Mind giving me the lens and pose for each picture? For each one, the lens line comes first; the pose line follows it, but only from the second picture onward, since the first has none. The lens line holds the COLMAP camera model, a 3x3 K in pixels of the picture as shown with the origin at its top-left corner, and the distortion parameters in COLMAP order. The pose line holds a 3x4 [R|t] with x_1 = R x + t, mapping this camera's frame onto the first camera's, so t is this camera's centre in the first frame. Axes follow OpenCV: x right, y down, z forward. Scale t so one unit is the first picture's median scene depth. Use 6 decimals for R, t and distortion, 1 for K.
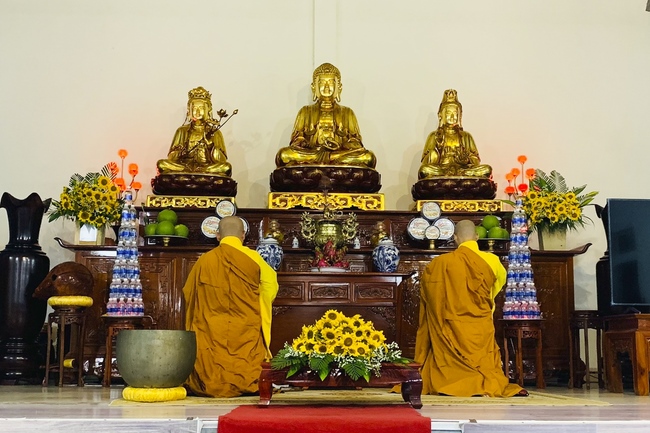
lens RADIAL K [[858.2, 0, 335.2], [0, 858.2, 219.4], [0, 0, 1]] dist [0.067605, -0.046342]
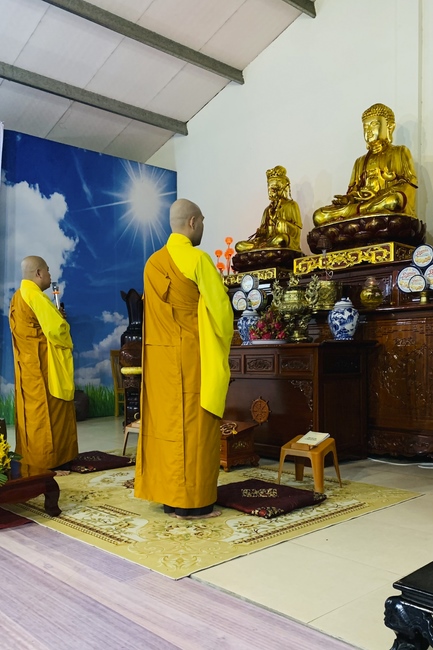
lens RADIAL K [[595.6, 0, 218.2], [0, 595.6, 352.0], [0, 0, 1]] dist [0.047795, -0.015036]
pose [[0.633701, -0.016329, -0.773405, 0.421539], [0.138246, 0.986073, 0.092454, 0.000168], [0.761125, -0.165508, 0.627133, 0.456738]]
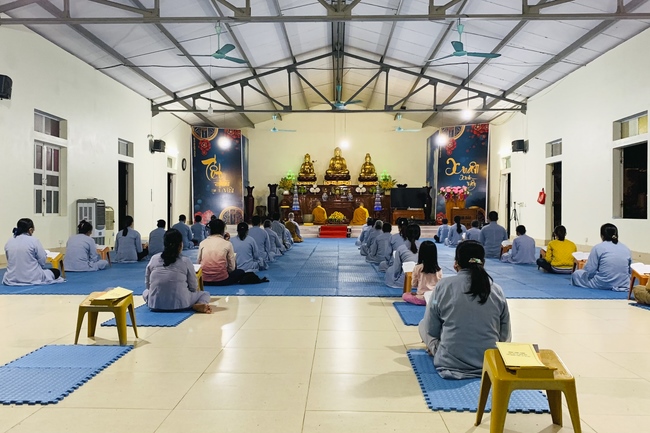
lens RADIAL K [[595.6, 0, 313.8], [0, 595.6, 215.7], [0, 0, 1]] dist [0.047795, -0.015036]
pose [[0.996778, -0.001303, -0.080203, 0.113583], [0.014187, 0.986970, 0.160275, -0.347505], [0.078949, -0.160896, 0.983809, -2.043237]]
